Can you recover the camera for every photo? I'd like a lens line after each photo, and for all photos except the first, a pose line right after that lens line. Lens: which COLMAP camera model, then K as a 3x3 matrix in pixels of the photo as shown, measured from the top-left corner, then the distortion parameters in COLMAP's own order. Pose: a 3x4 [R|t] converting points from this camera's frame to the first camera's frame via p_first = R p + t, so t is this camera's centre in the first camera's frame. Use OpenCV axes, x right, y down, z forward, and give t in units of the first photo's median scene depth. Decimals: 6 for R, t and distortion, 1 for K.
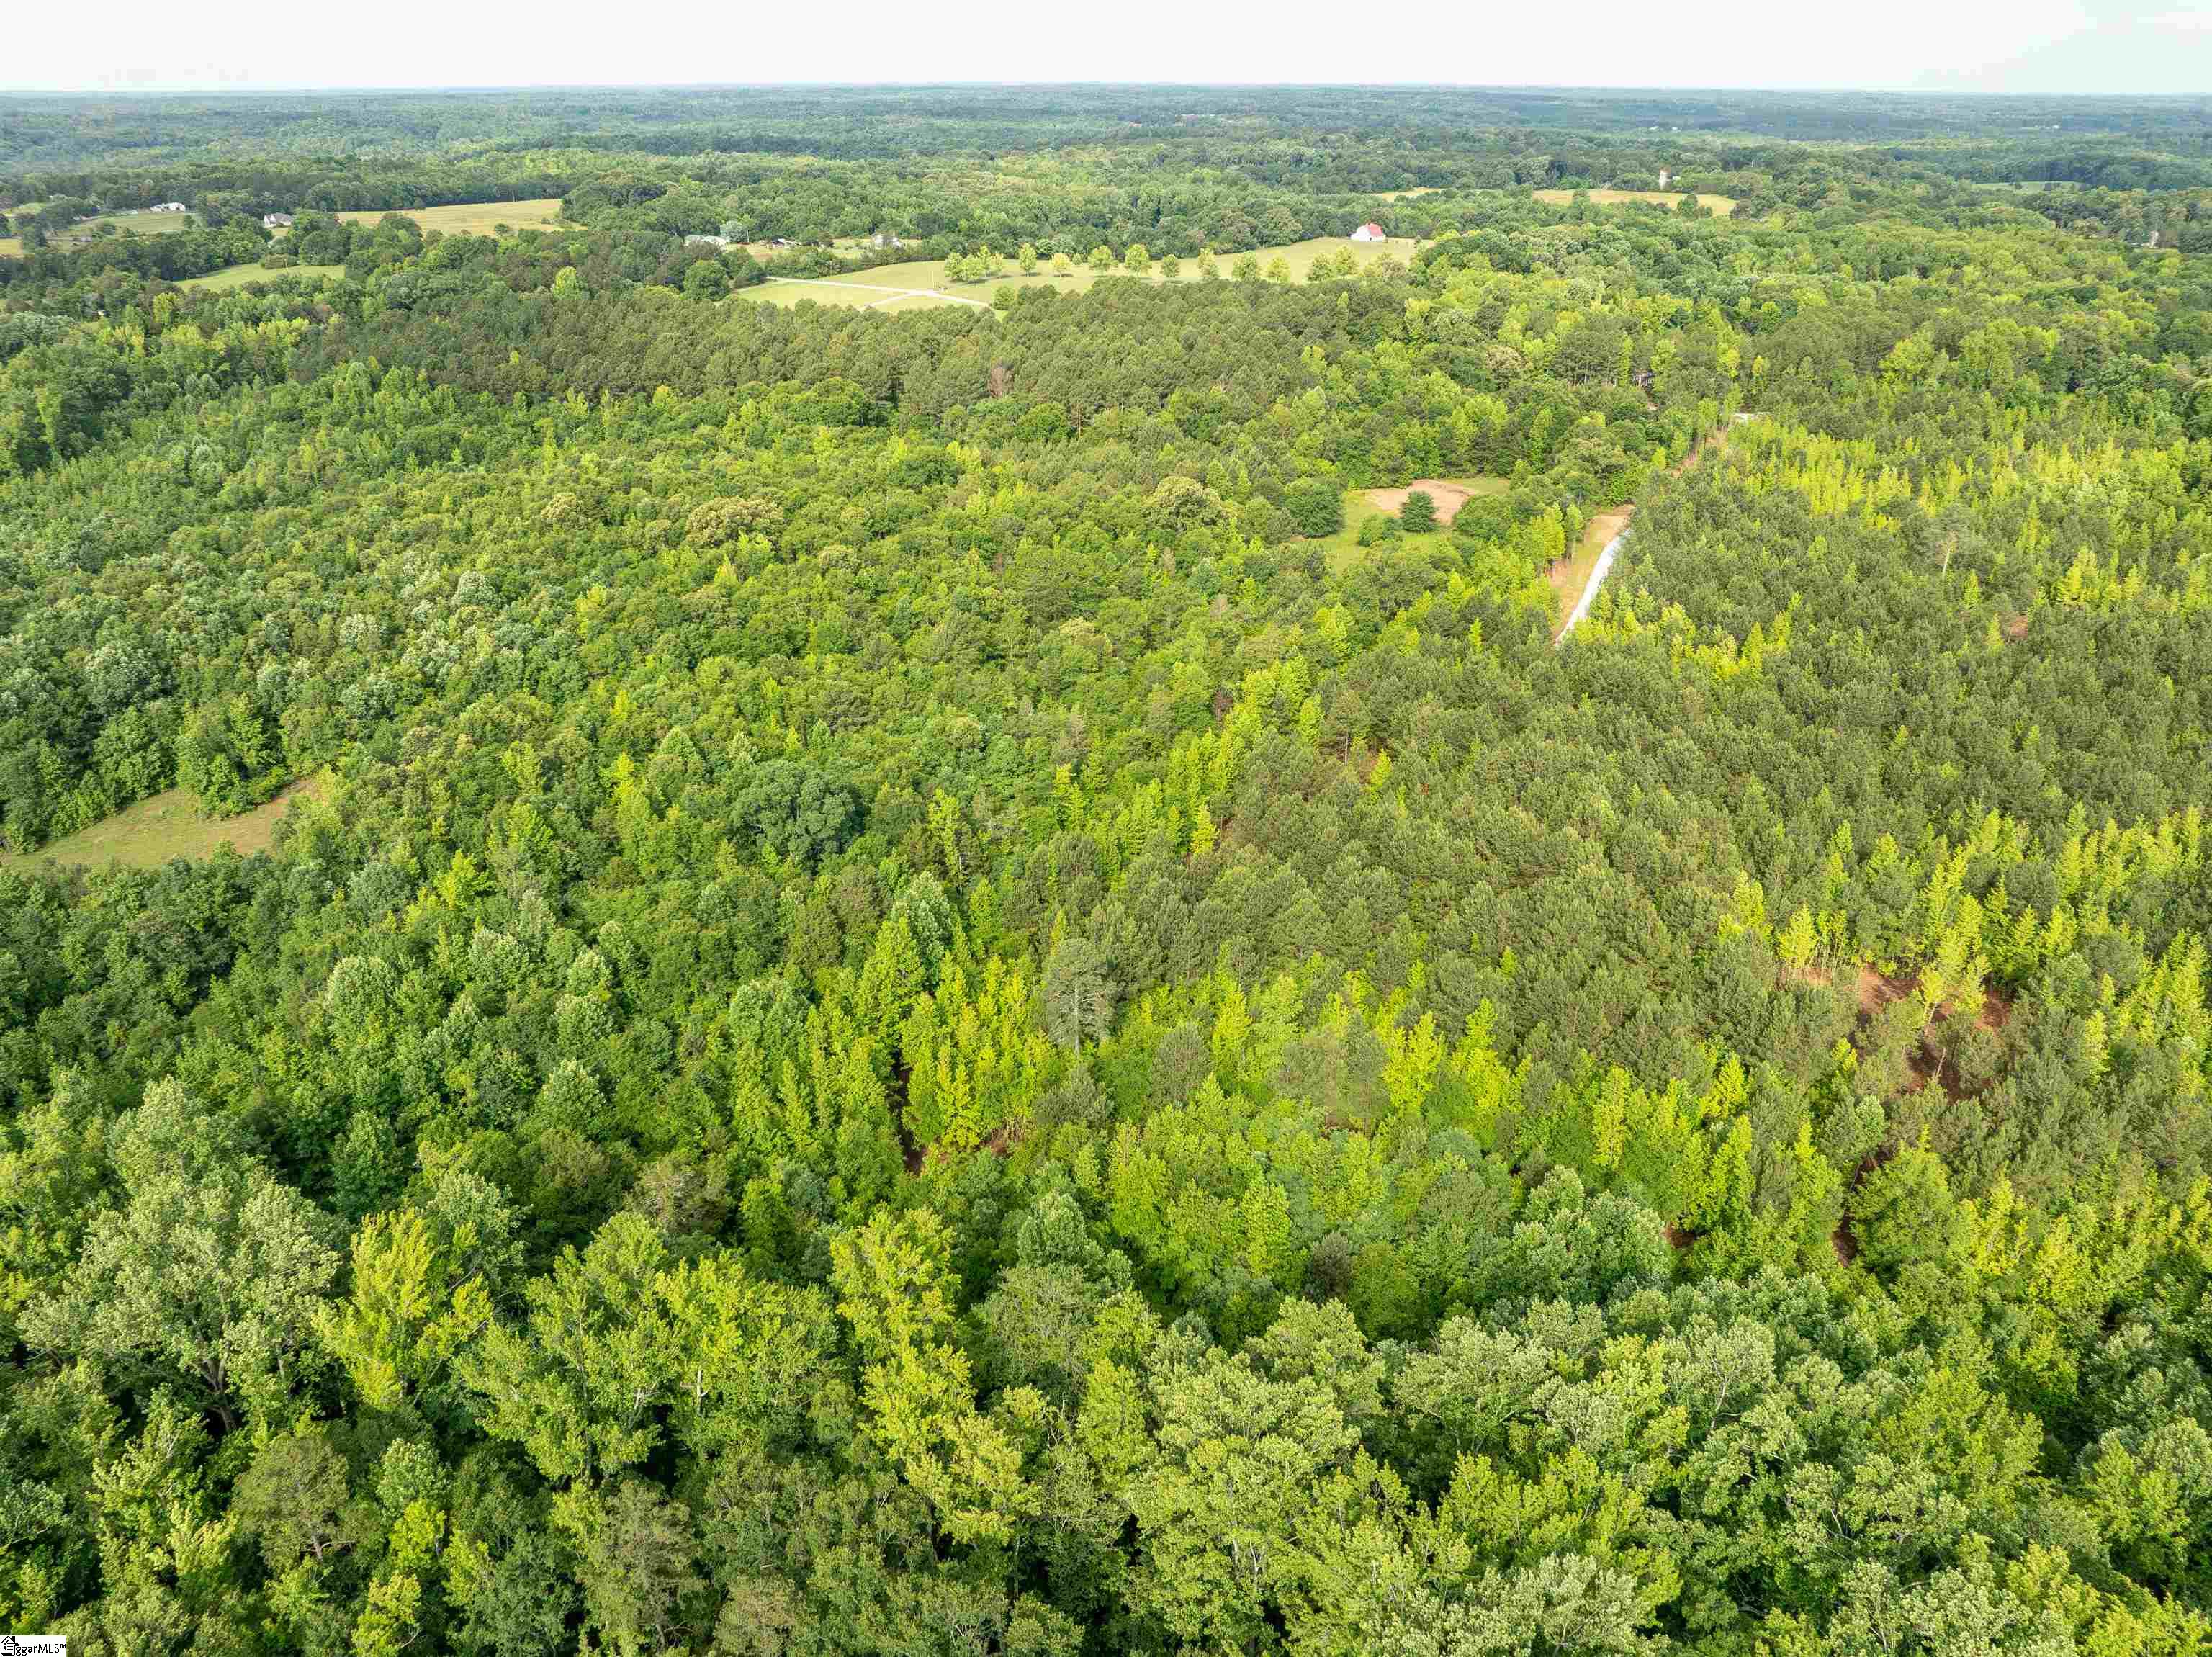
lens RADIAL K [[1550.1, 0, 1106.0], [0, 1550.1, 828.5], [0, 0, 1]] dist [-0.040271, 0.003007]
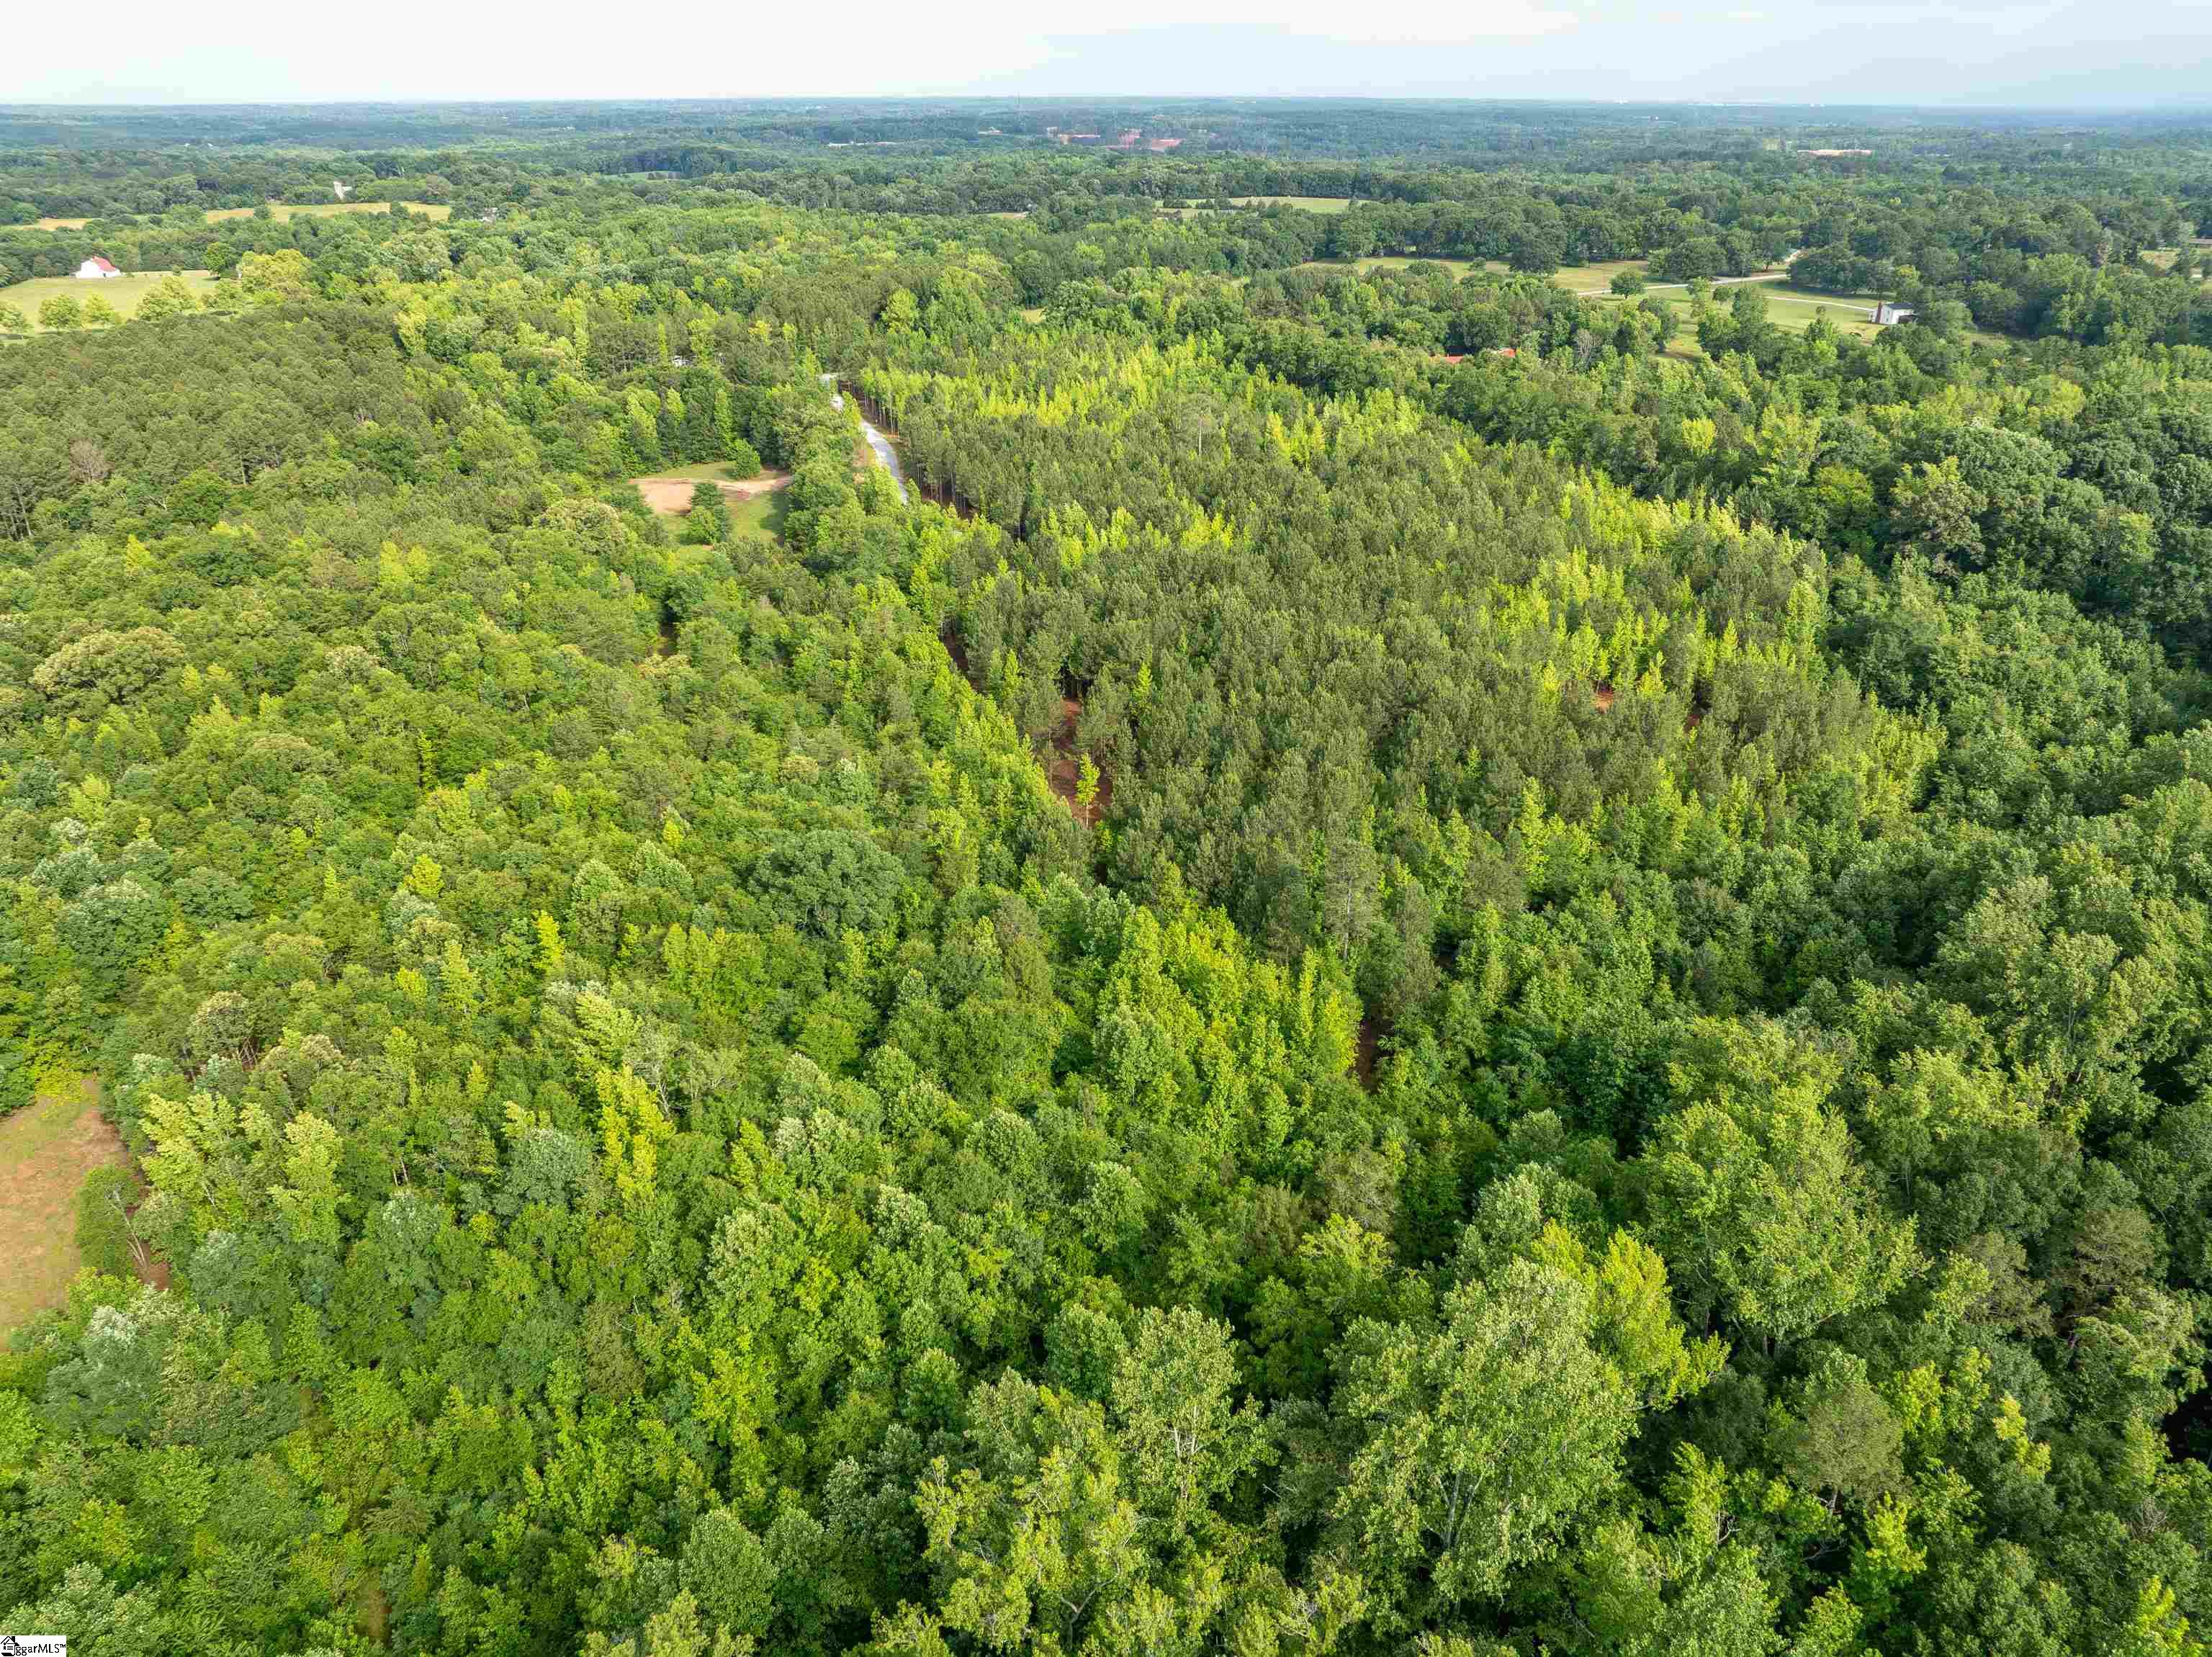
lens RADIAL K [[1550.1, 0, 1106.0], [0, 1550.1, 828.5], [0, 0, 1]] dist [-0.040271, 0.003007]
pose [[0.656718, -0.325983, 0.680042, -0.344112], [0.330932, 0.934858, 0.128549, -0.050446], [-0.677647, 0.140627, 0.721816, 0.141698]]
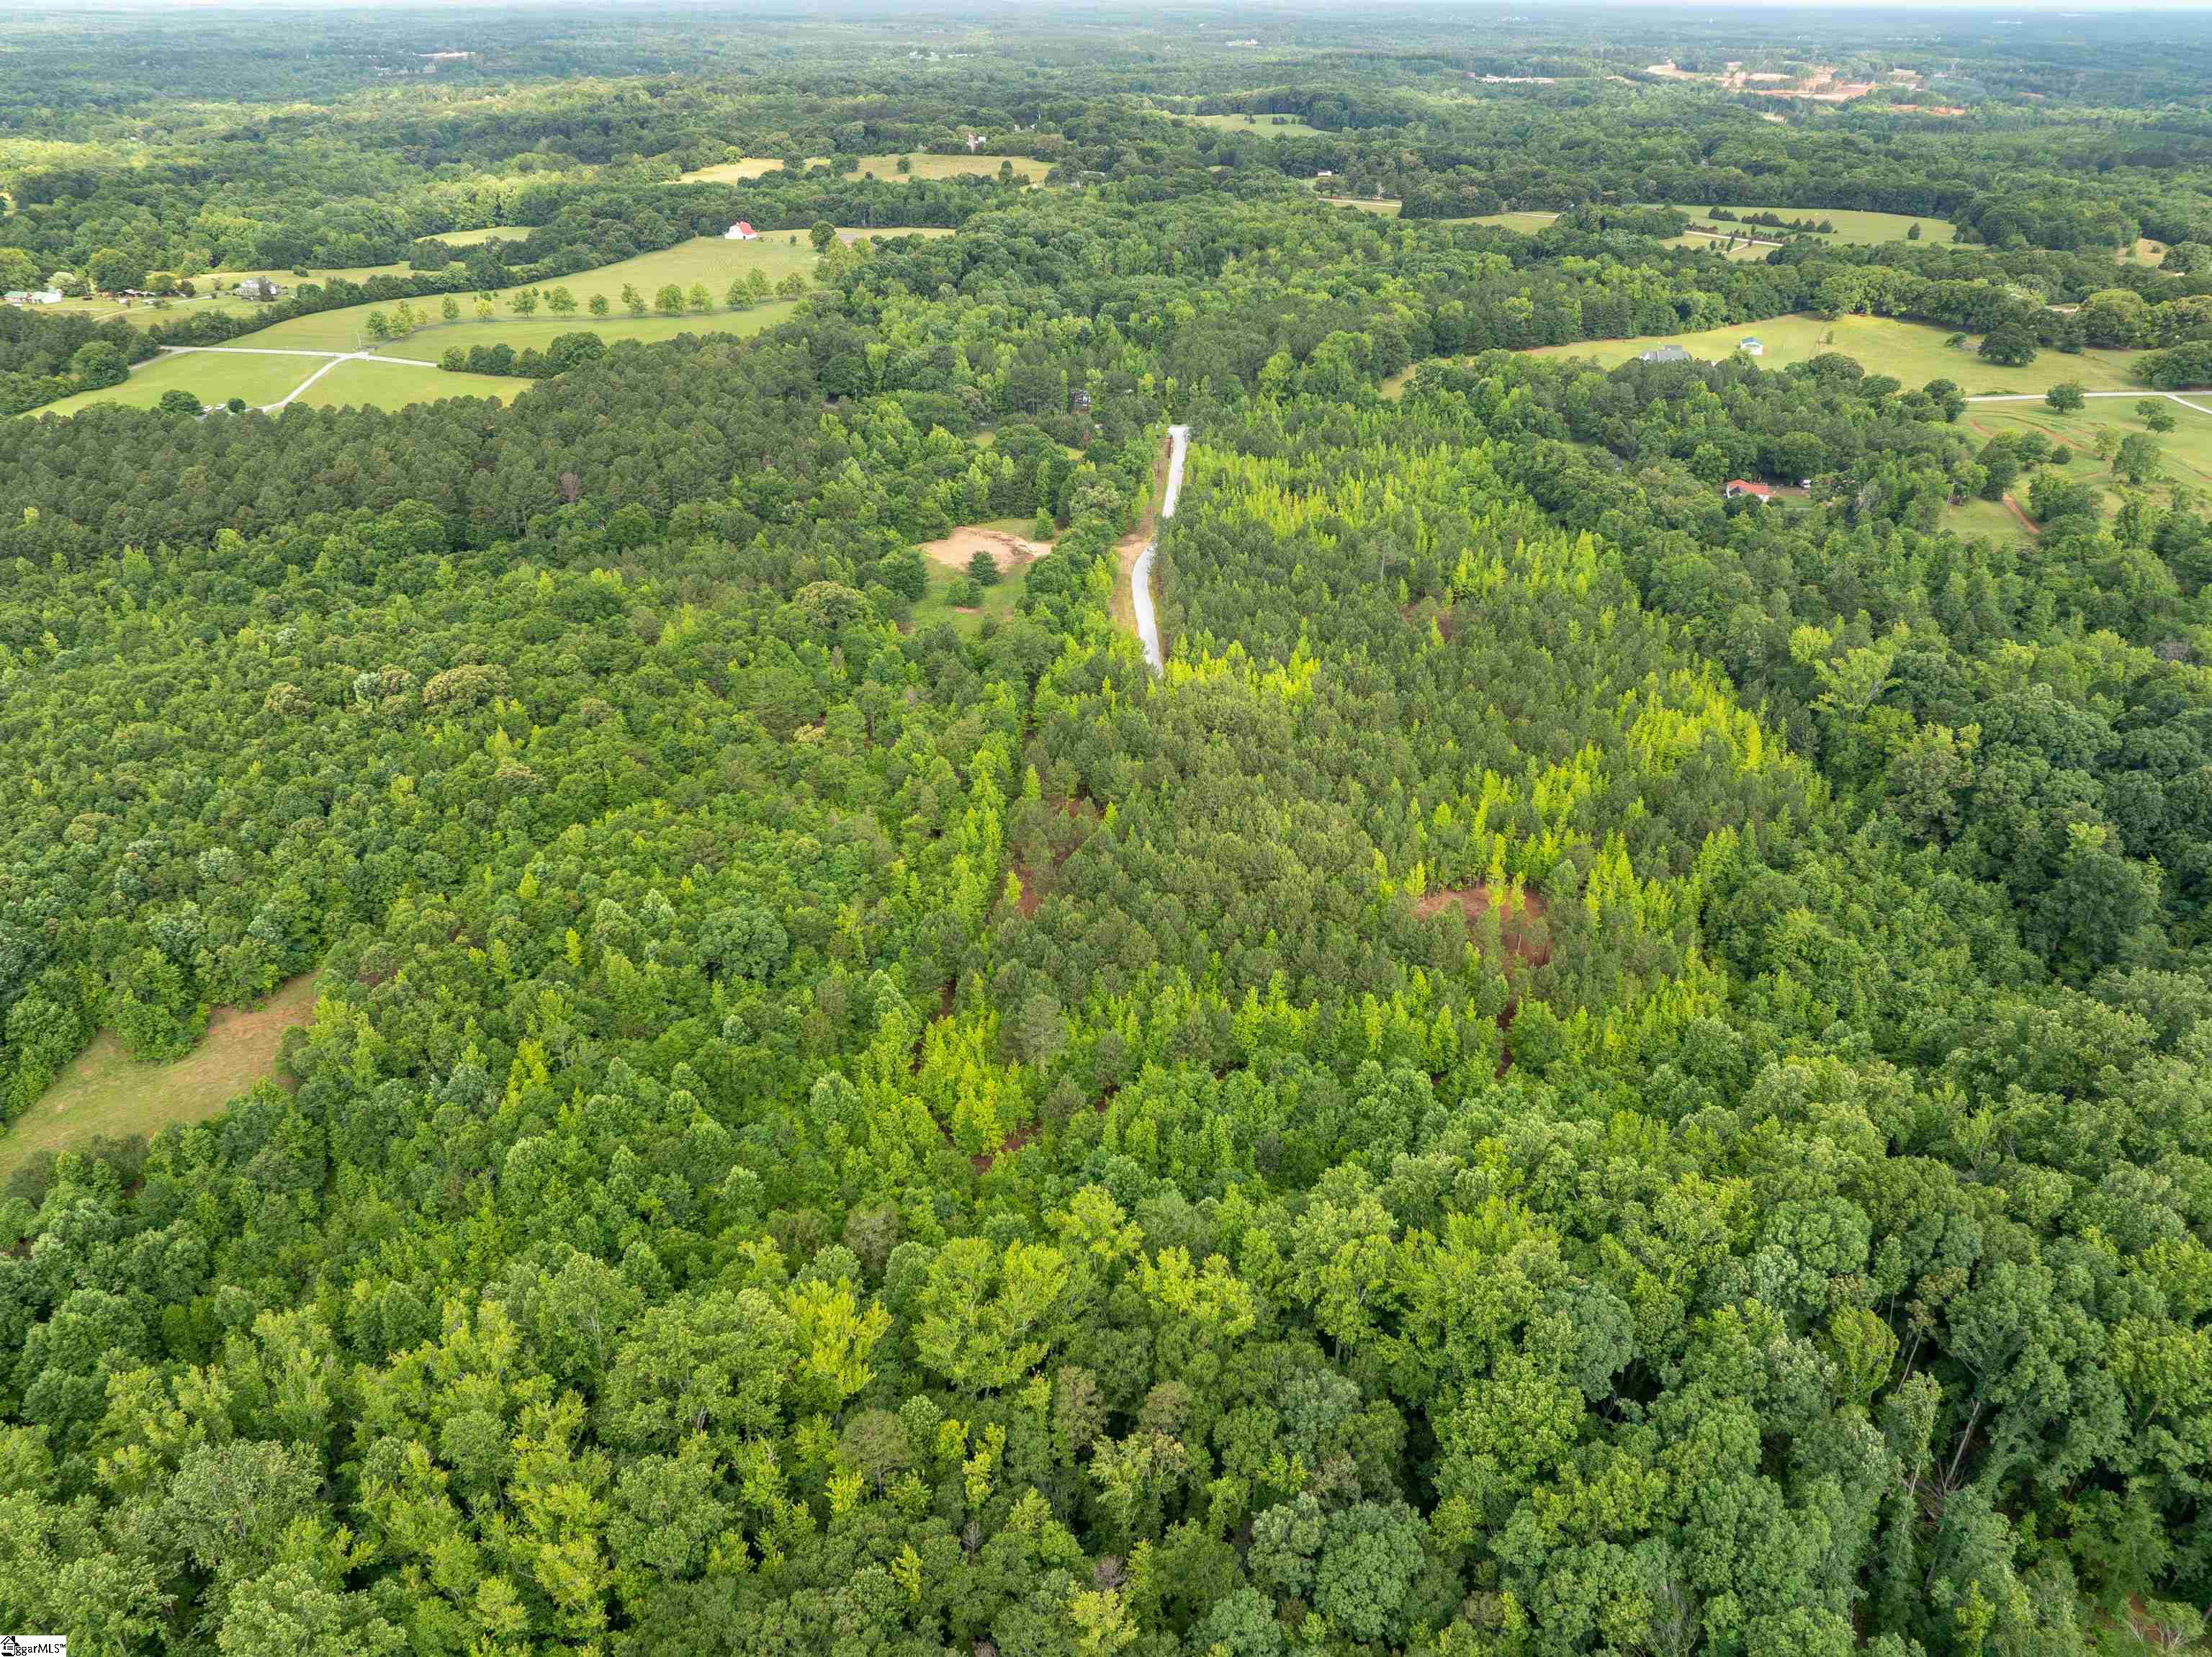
lens RADIAL K [[1550.1, 0, 1106.0], [0, 1550.1, 828.5], [0, 0, 1]] dist [-0.040271, 0.003007]
pose [[0.904630, -0.201929, 0.375326, -0.200403], [0.182709, 0.979352, 0.086527, -0.083941], [-0.385048, -0.009700, 0.922845, -0.168352]]
